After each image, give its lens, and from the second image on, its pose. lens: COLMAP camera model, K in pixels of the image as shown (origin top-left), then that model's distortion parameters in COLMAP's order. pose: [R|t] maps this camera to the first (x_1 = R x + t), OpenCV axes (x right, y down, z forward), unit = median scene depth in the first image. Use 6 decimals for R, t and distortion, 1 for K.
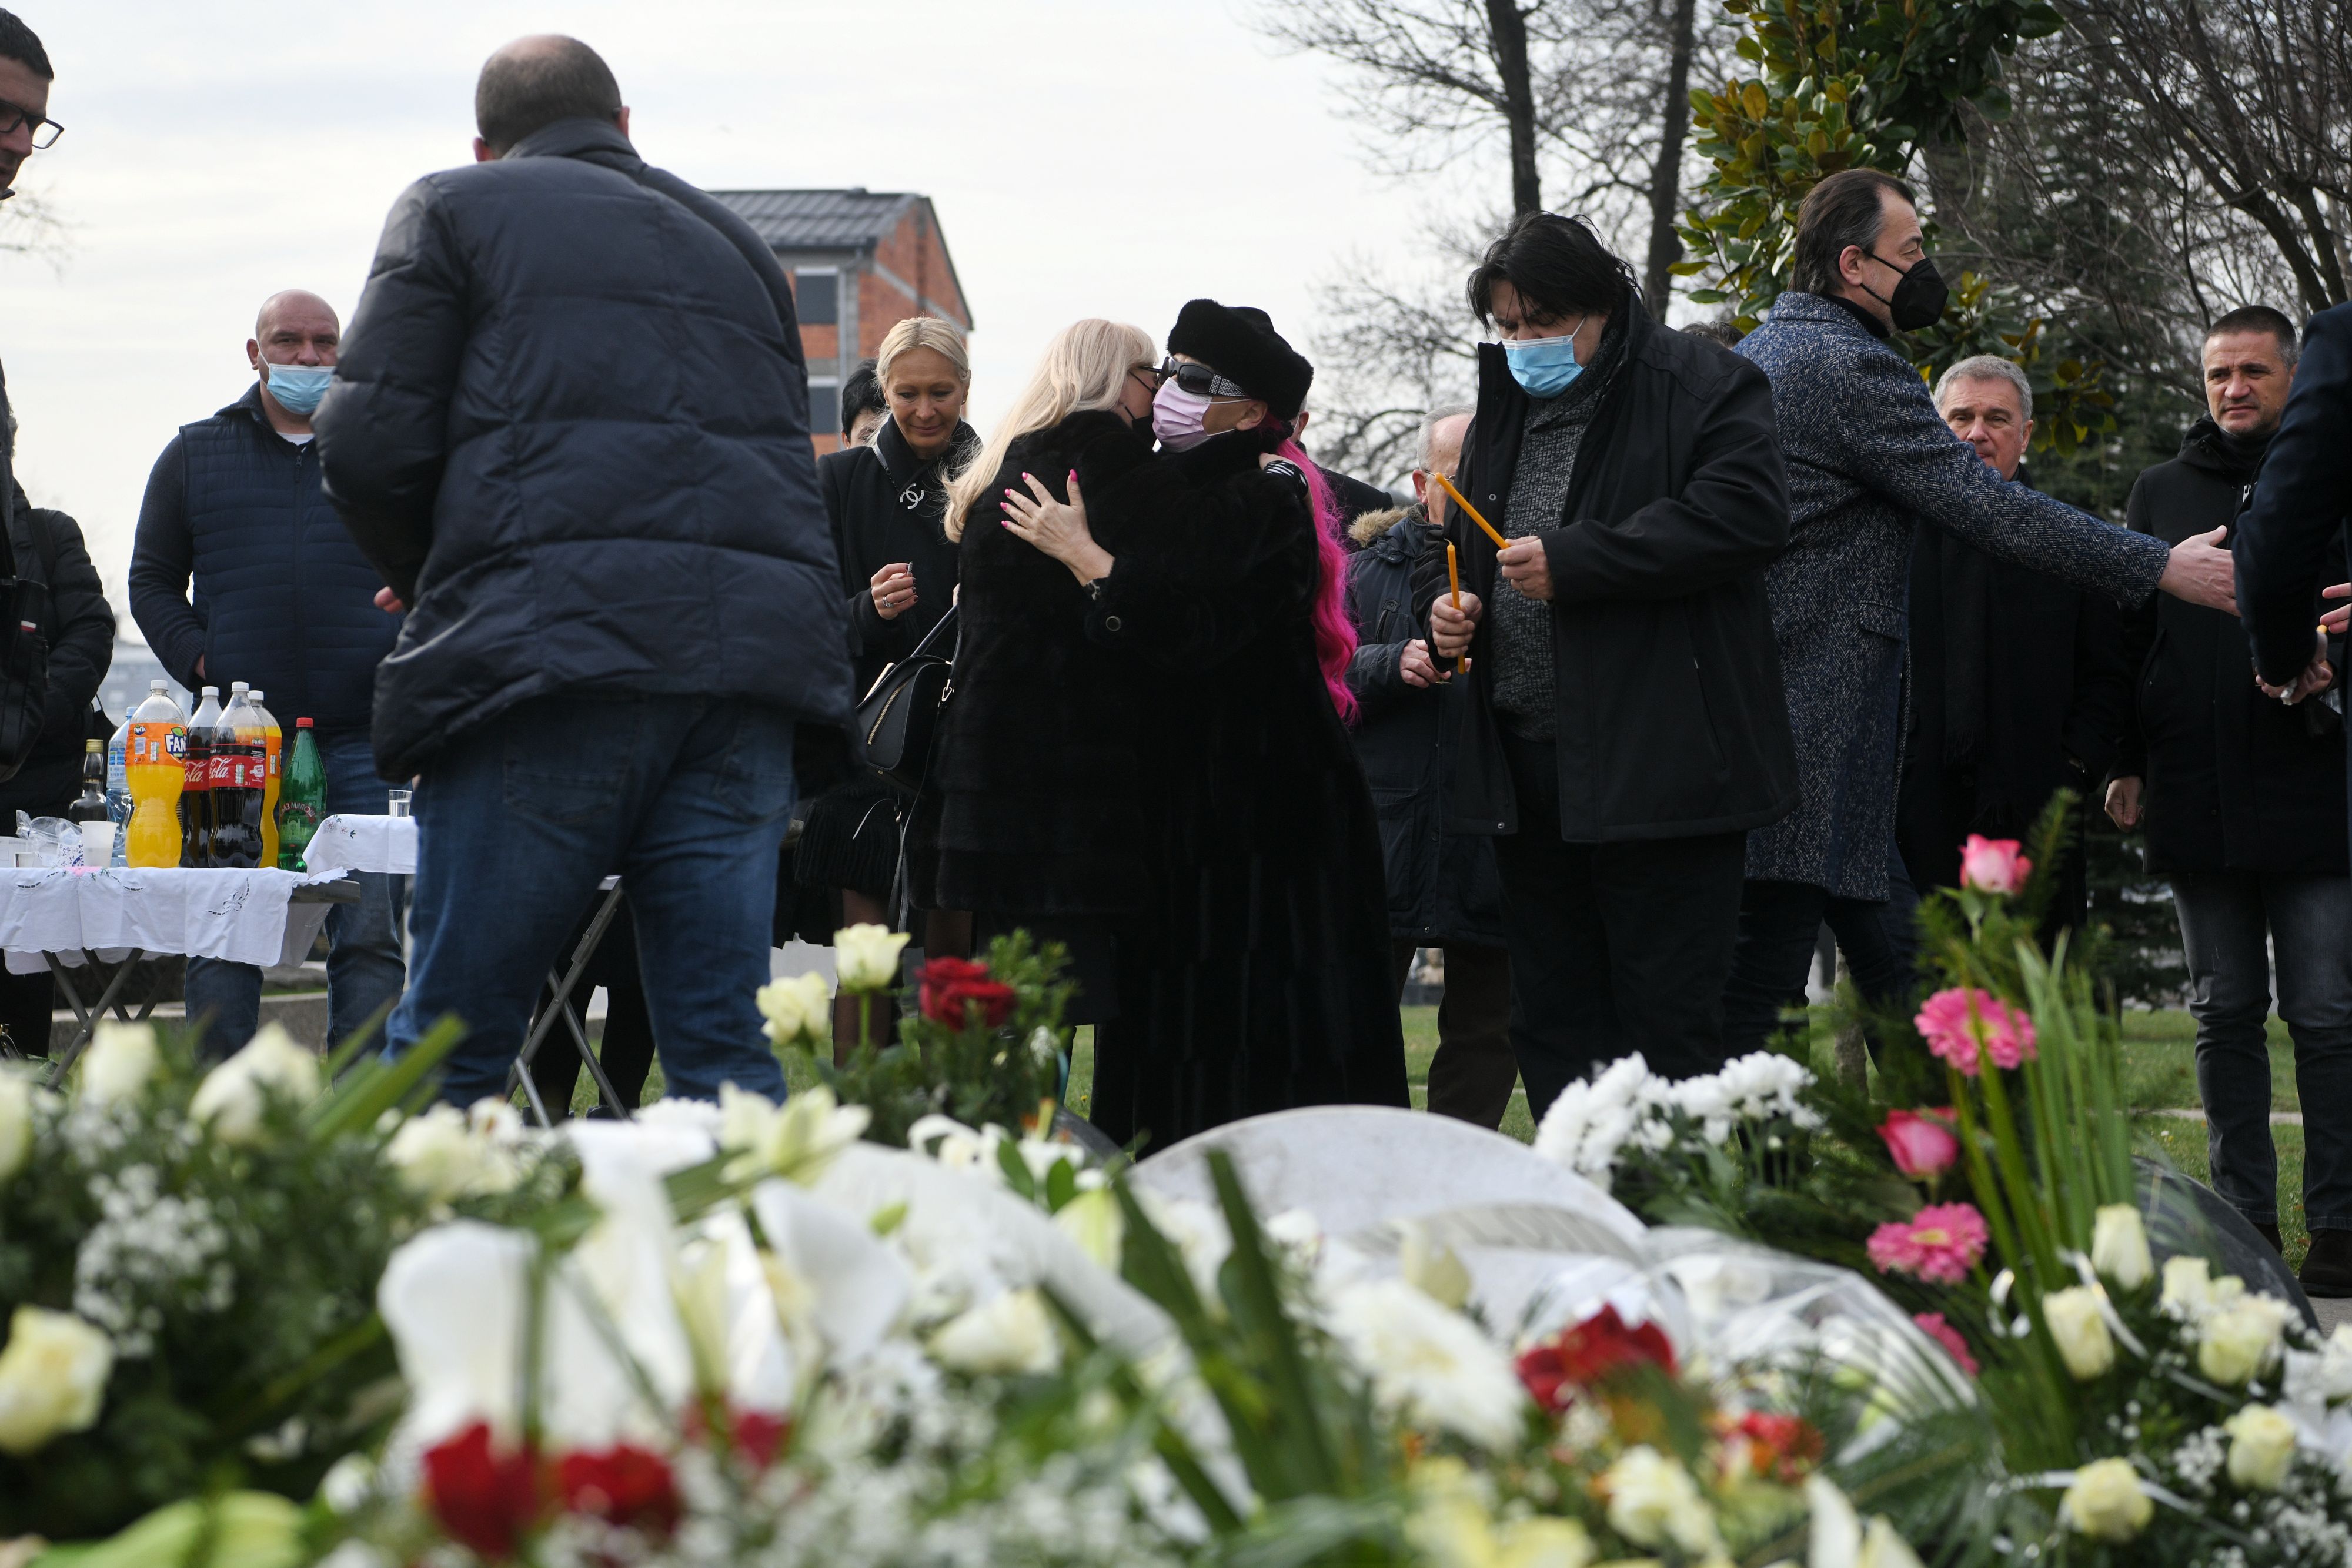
lens RADIAL K [[4444.4, 0, 1166.5], [0, 4444.4, 779.0], [0, 0, 1]] dist [0.321215, 0.000000]
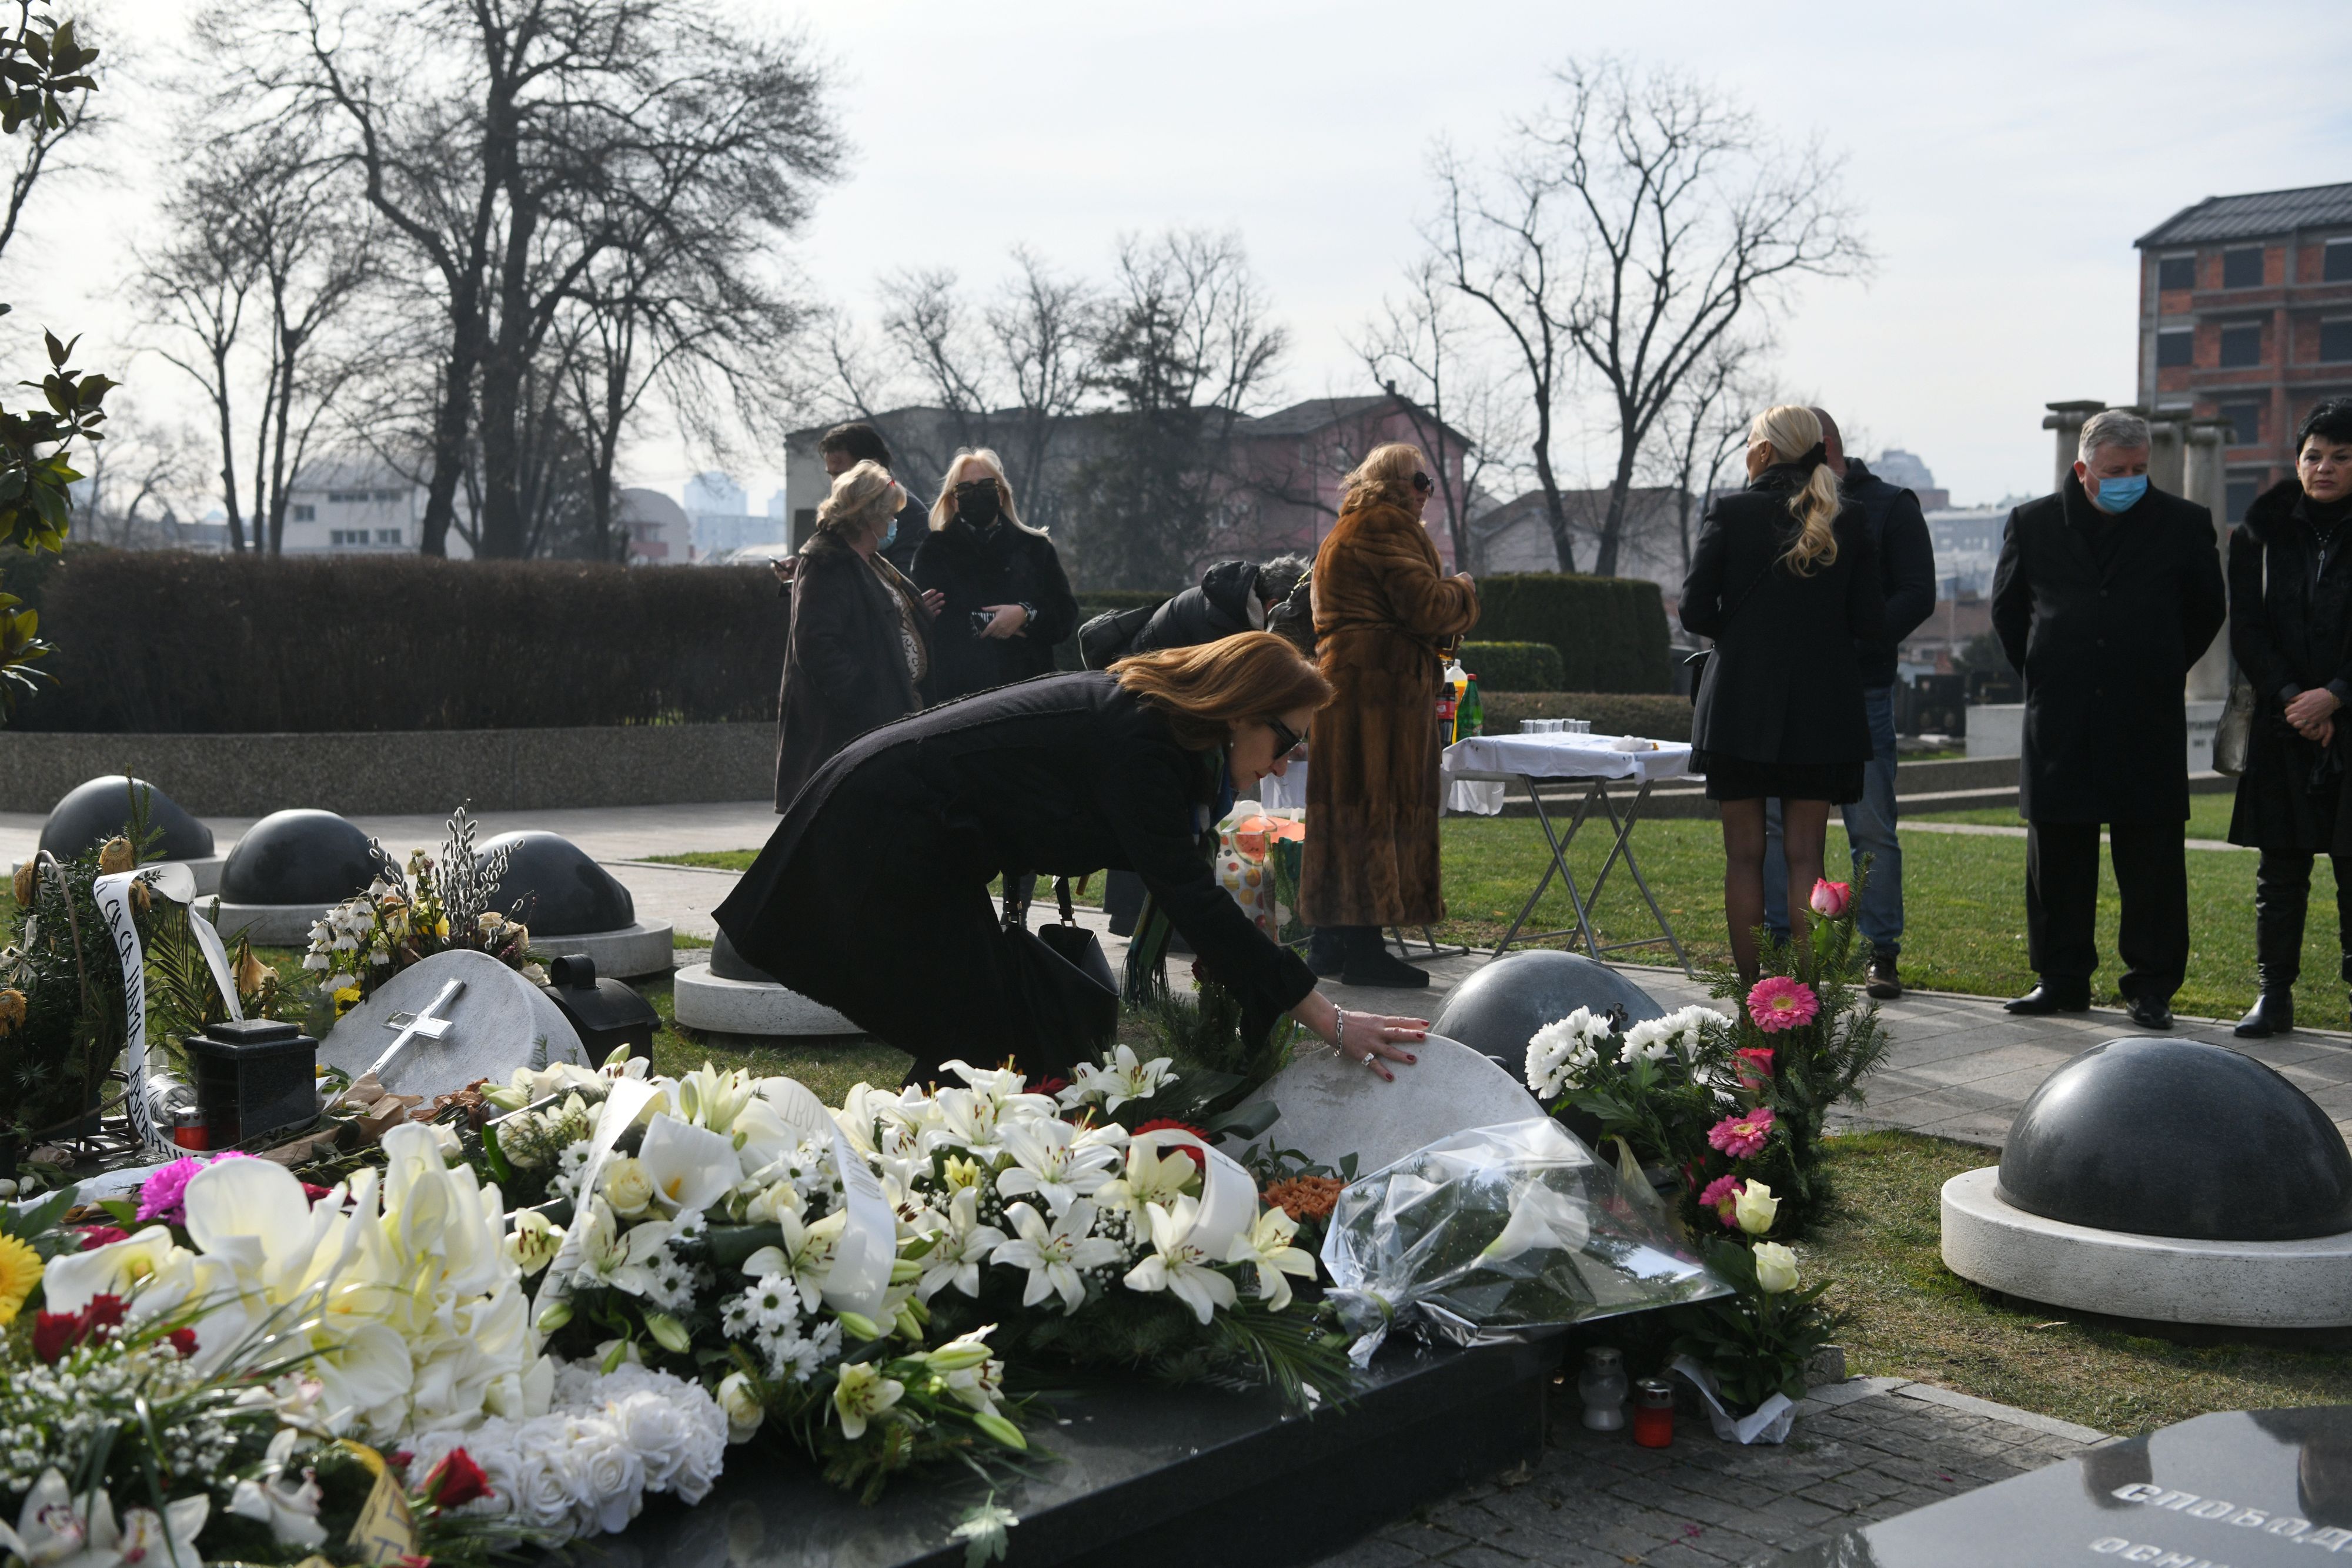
lens RADIAL K [[2788.2, 0, 1155.6], [0, 2788.2, 782.8], [0, 0, 1]] dist [0.094334, 0.000000]
pose [[0.877135, 0.017324, -0.479932, 0.448843], [0.014567, 0.997930, 0.062645, -0.087000], [0.480024, -0.061939, 0.875066, 0.009693]]
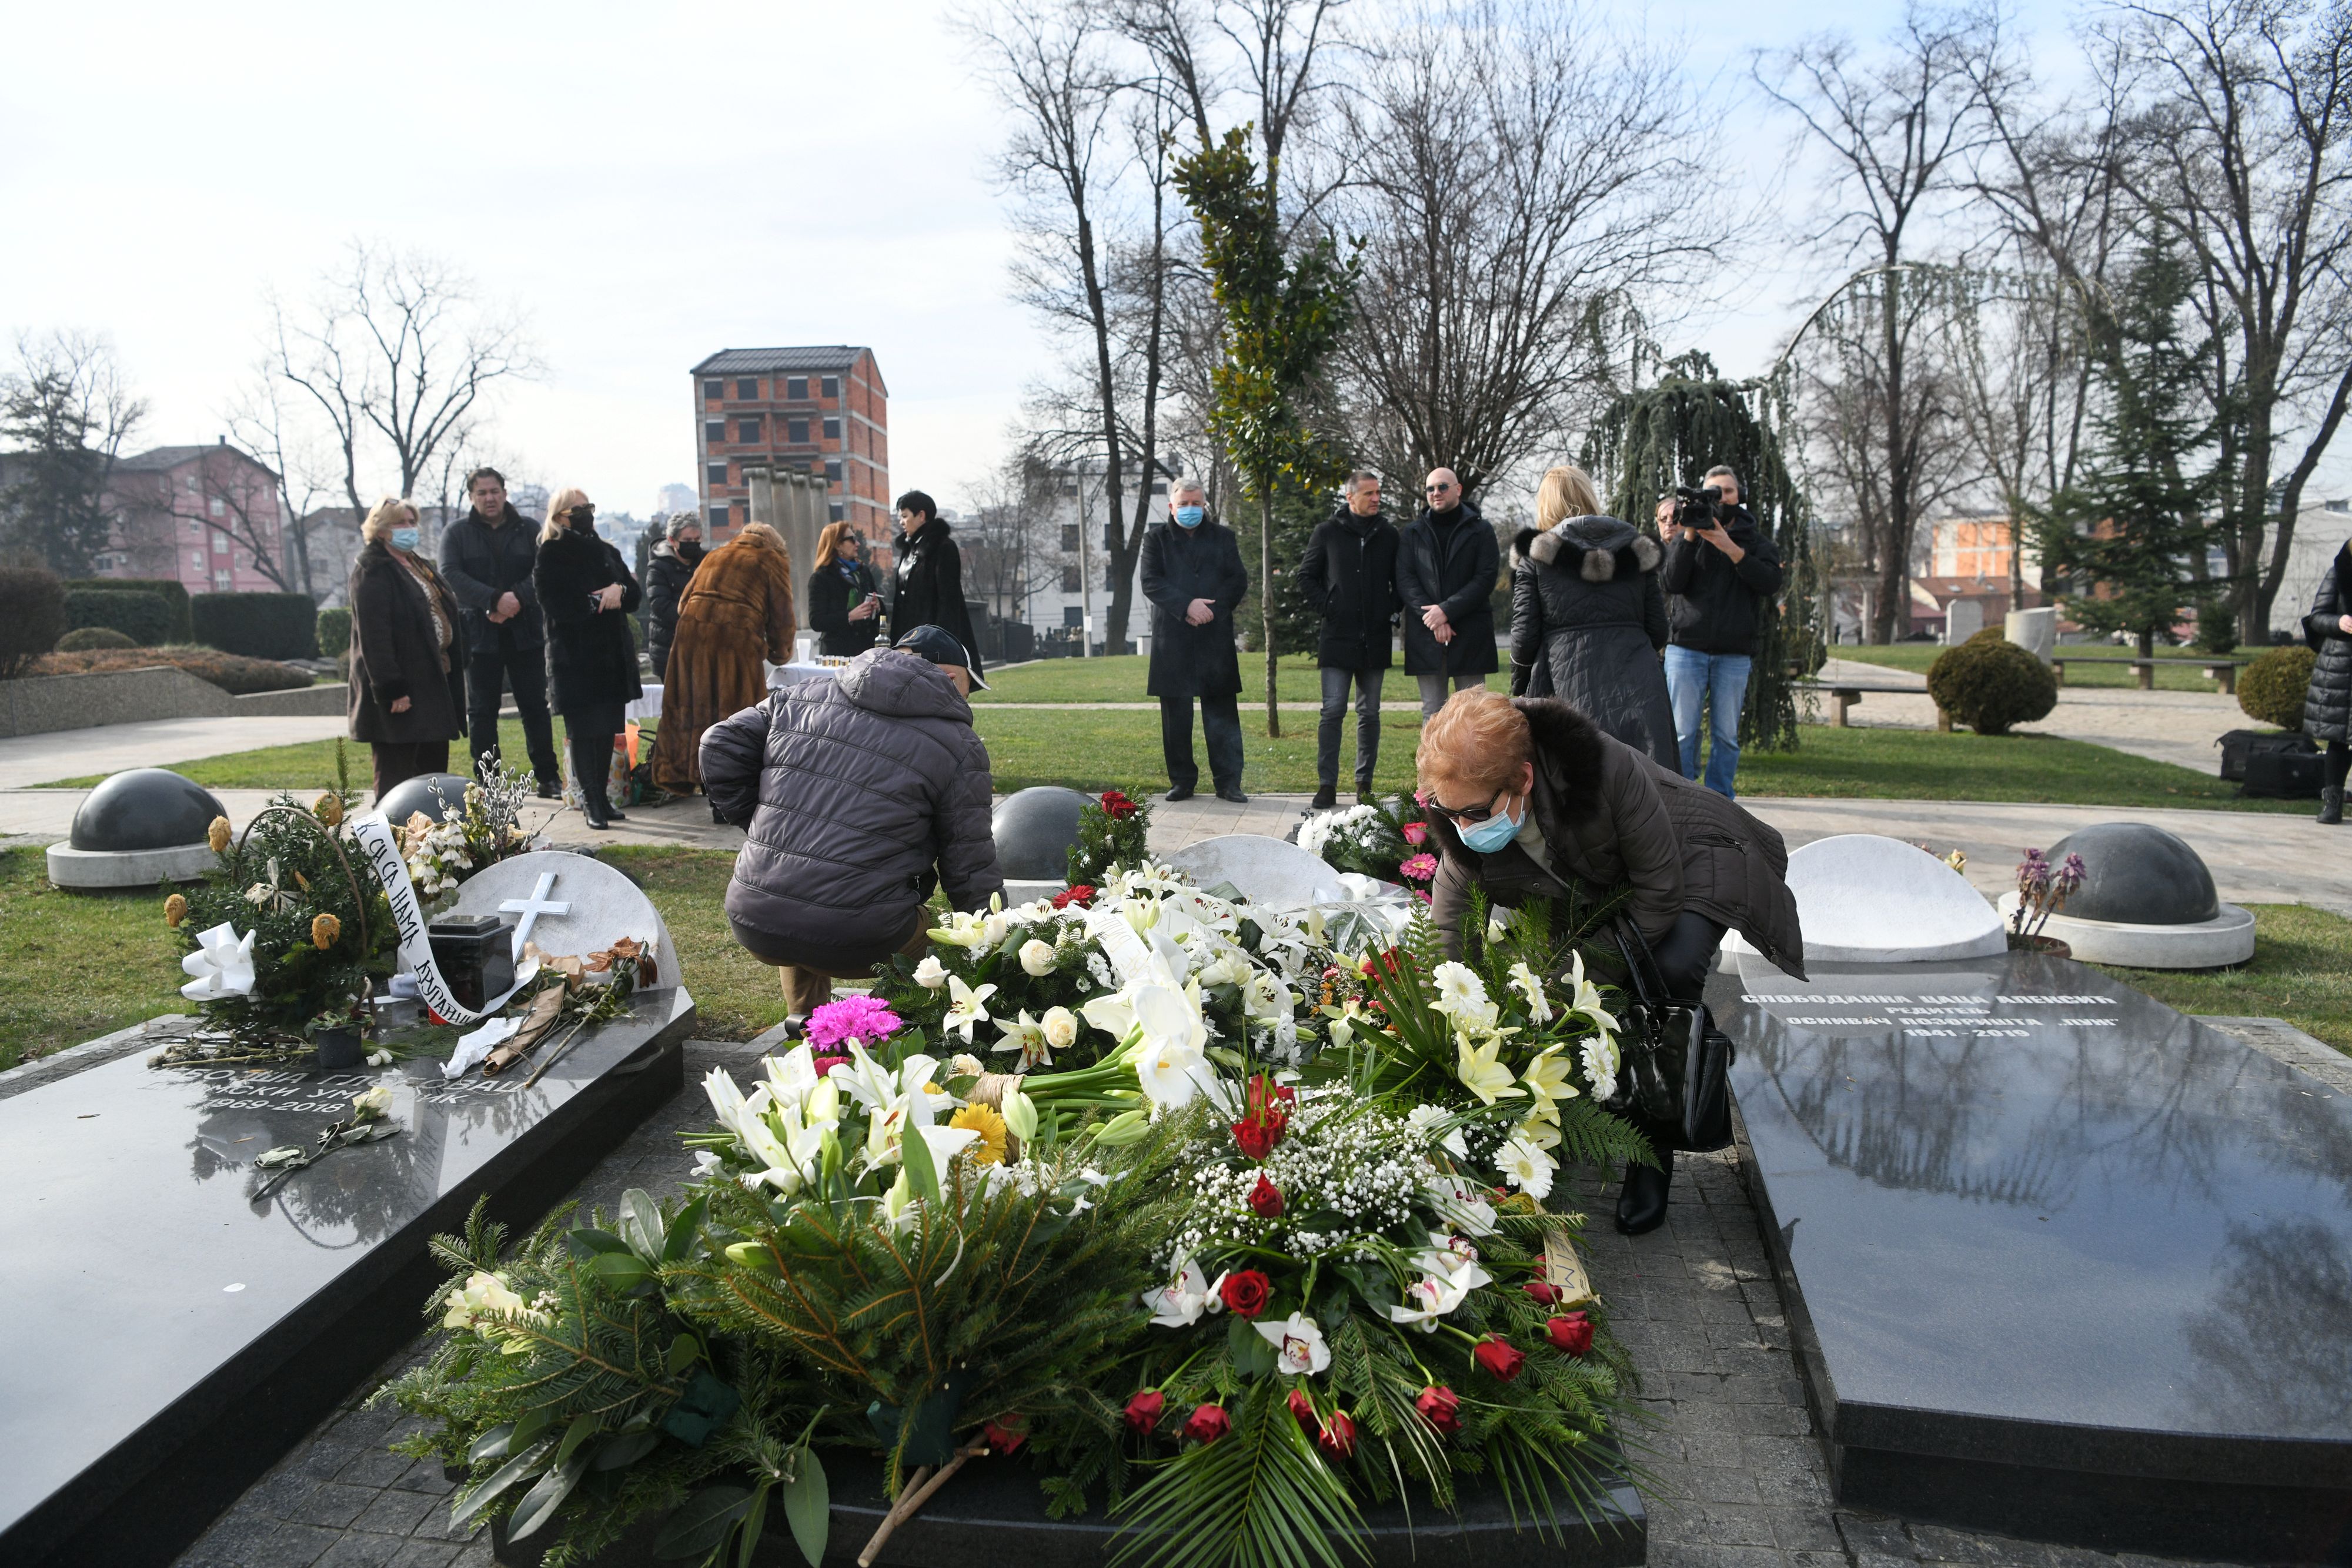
lens RADIAL K [[1610.4, 0, 1161.3], [0, 1610.4, 778.6], [0, 0, 1]] dist [-0.060440, 0.002305]
pose [[0.992280, -0.039943, 0.117410, -0.134743], [0.023553, 0.990179, 0.137809, -0.113083], [-0.121762, -0.133979, 0.983475, -0.076147]]
